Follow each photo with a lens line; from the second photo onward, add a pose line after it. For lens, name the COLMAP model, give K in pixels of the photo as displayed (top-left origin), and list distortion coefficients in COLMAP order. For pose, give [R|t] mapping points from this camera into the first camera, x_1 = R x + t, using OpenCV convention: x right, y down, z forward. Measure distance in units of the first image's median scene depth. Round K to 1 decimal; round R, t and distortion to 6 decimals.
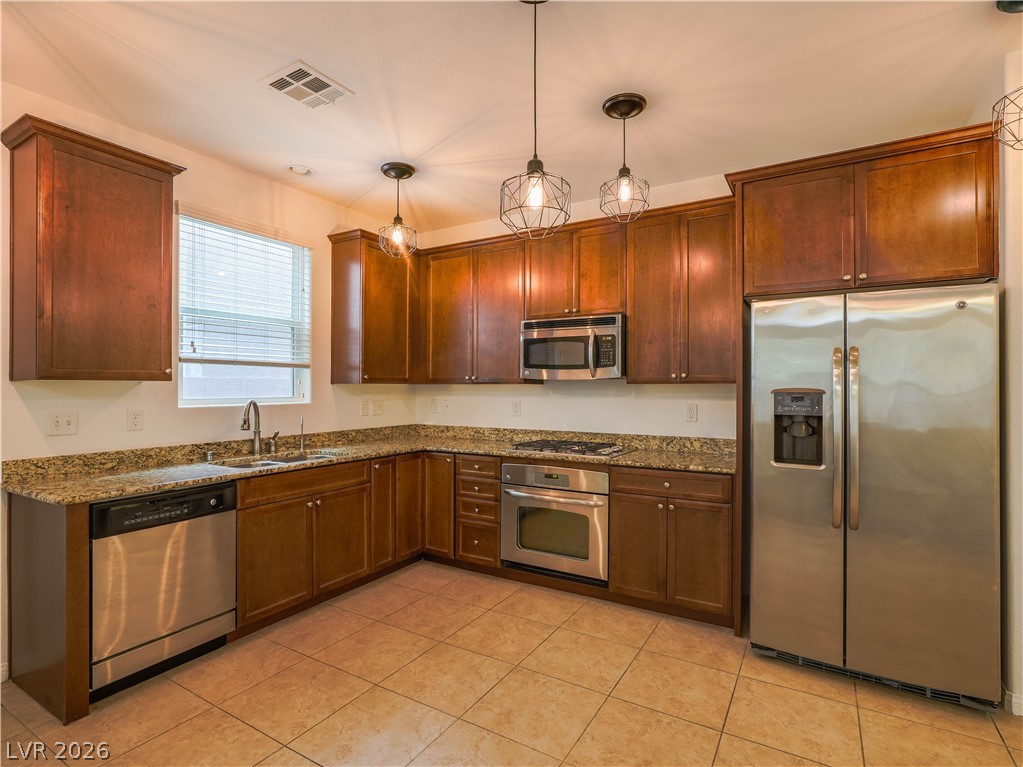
lens RADIAL K [[516.5, 0, 511.7], [0, 516.5, 385.2], [0, 0, 1]] dist [-0.015018, 0.010834]
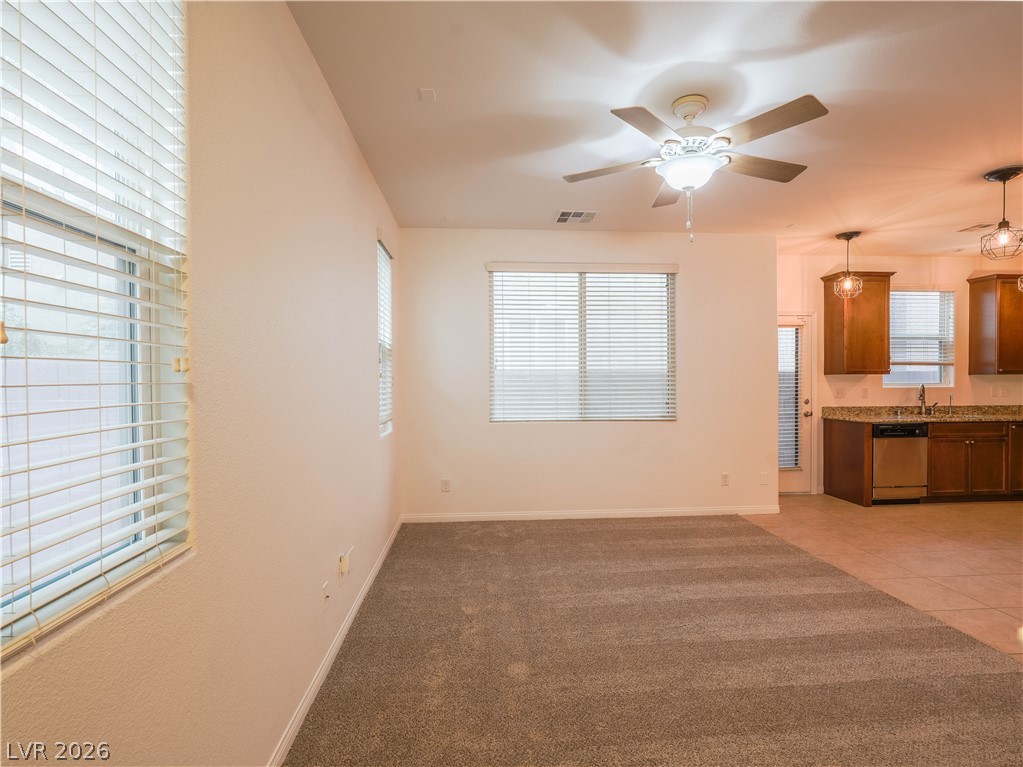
lens RADIAL K [[516.5, 0, 520.3], [0, 516.5, 385.6], [0, 0, 1]] dist [-0.015018, 0.010834]
pose [[0.588082, 0.009301, -0.808748, 0.147079], [0.005868, 0.999858, 0.015767, -0.004119], [0.808780, -0.014018, 0.587944, -1.356358]]
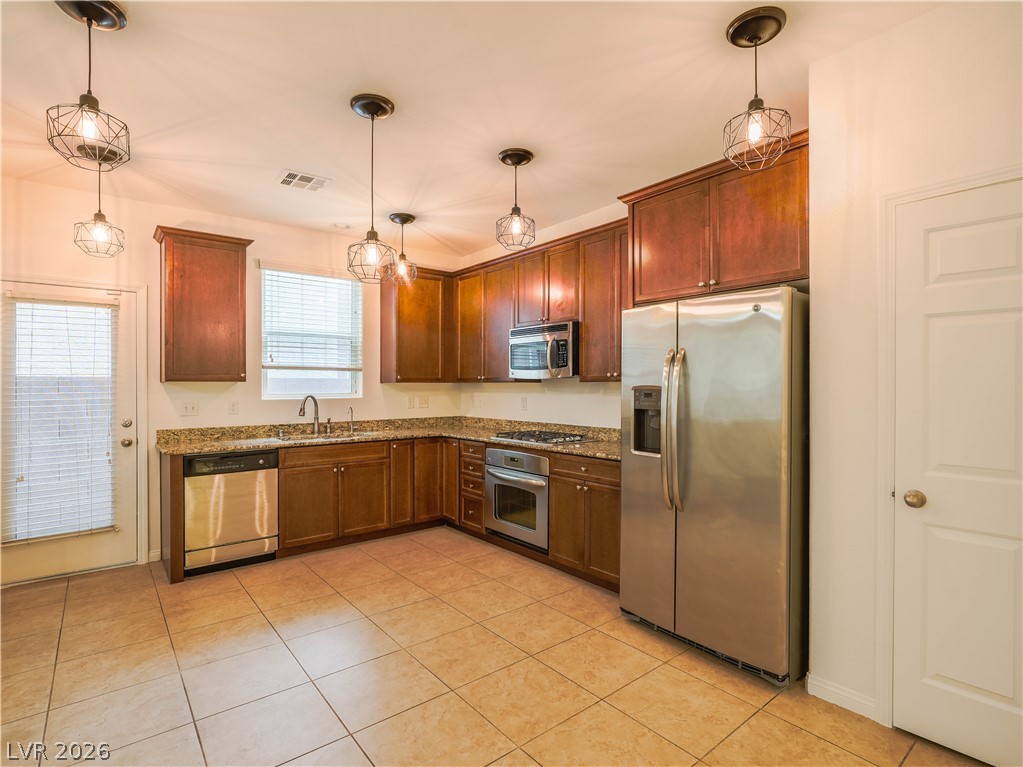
lens RADIAL K [[516.5, 0, 518.3], [0, 516.5, 386.2], [0, 0, 1]] dist [-0.015018, 0.010834]
pose [[0.938507, -0.002232, -0.345253, 0.568690], [0.004005, 0.999982, 0.004424, 0.001149], [0.345237, -0.005534, 0.938499, -0.138960]]
